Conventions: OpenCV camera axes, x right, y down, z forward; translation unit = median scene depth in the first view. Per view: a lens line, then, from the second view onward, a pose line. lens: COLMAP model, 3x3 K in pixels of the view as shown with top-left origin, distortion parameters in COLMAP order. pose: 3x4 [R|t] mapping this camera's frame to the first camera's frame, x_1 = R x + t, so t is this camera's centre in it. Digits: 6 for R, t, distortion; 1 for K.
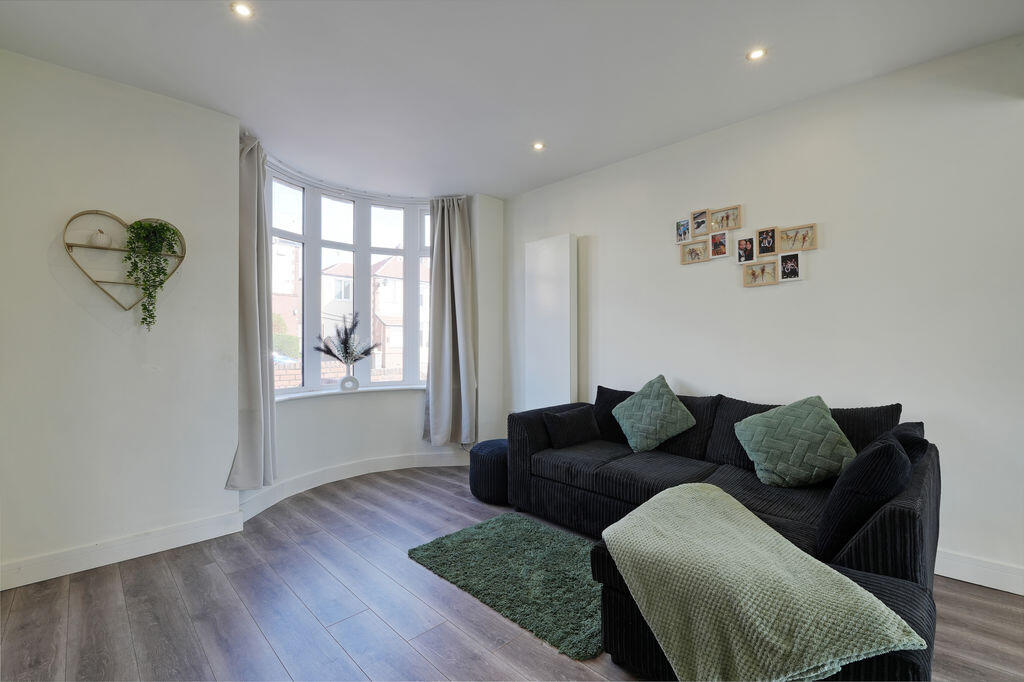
lens RADIAL K [[448.9, 0, 529.9], [0, 448.9, 343.1], [0, 0, 1]] dist [-0.009749, -0.005028]
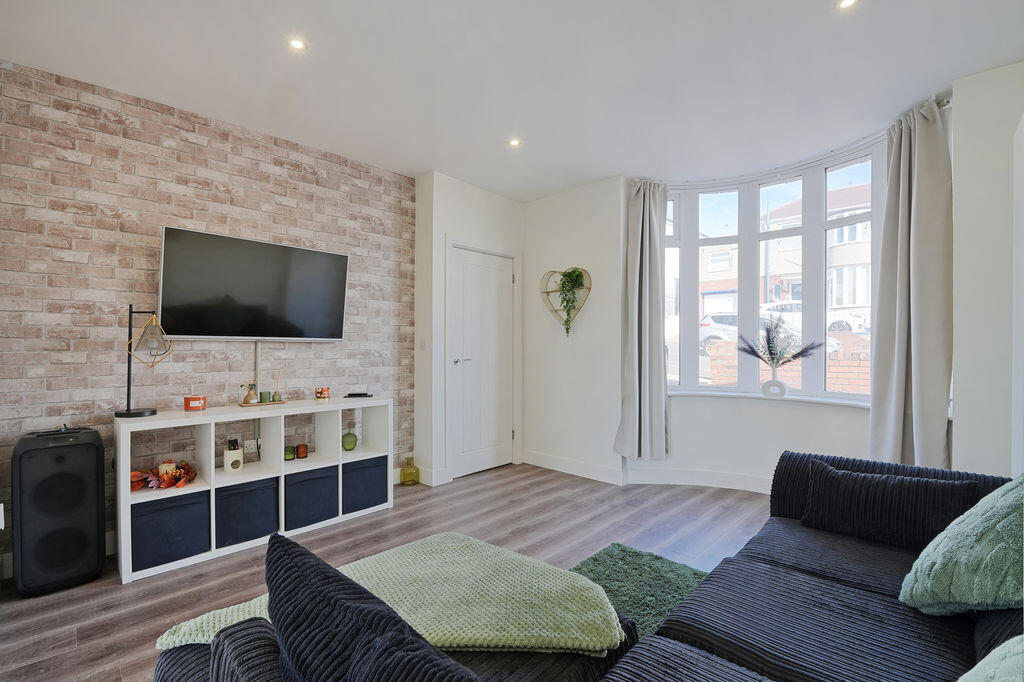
lens RADIAL K [[448.9, 0, 486.1], [0, 448.9, 344.3], [0, 0, 1]] dist [-0.009749, -0.005028]
pose [[-0.033260, 0.002588, -0.999443, 0.512893], [0.008553, 0.999961, 0.002304, -0.004550], [0.999410, -0.008472, -0.033281, 0.476273]]
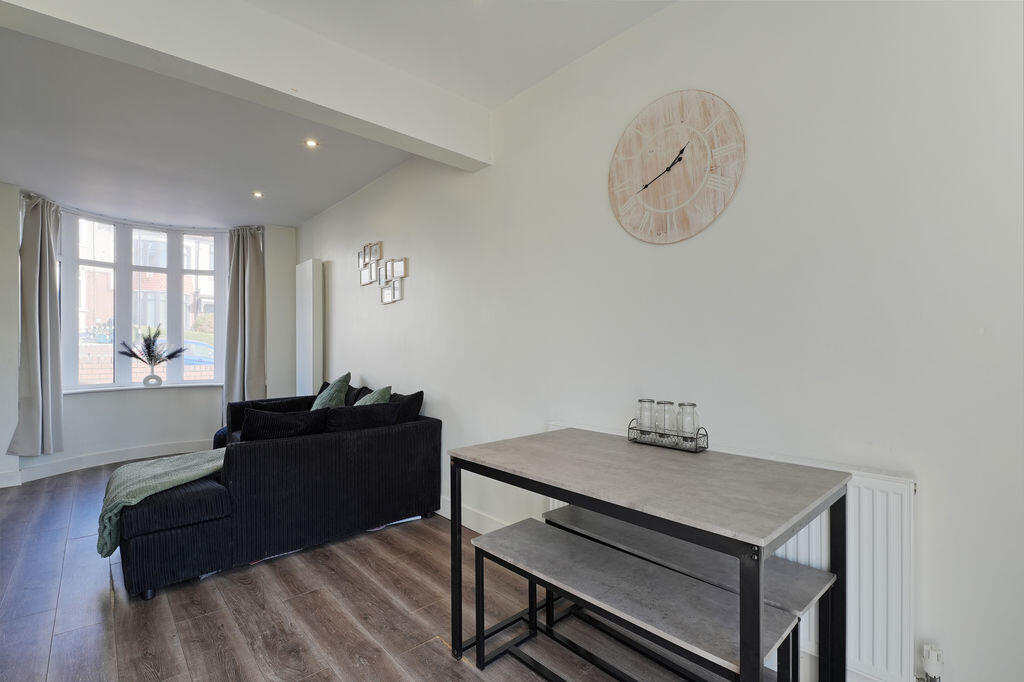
lens RADIAL K [[469.4, 0, 518.2], [0, 469.4, 345.3], [0, 0, 1]] dist [-0.013467, -0.001685]
pose [[0.998101, 0.000638, -0.061602, 0.713602], [-0.000432, 0.999994, 0.003358, -0.013073], [0.061603, -0.003325, 0.998095, -0.234944]]
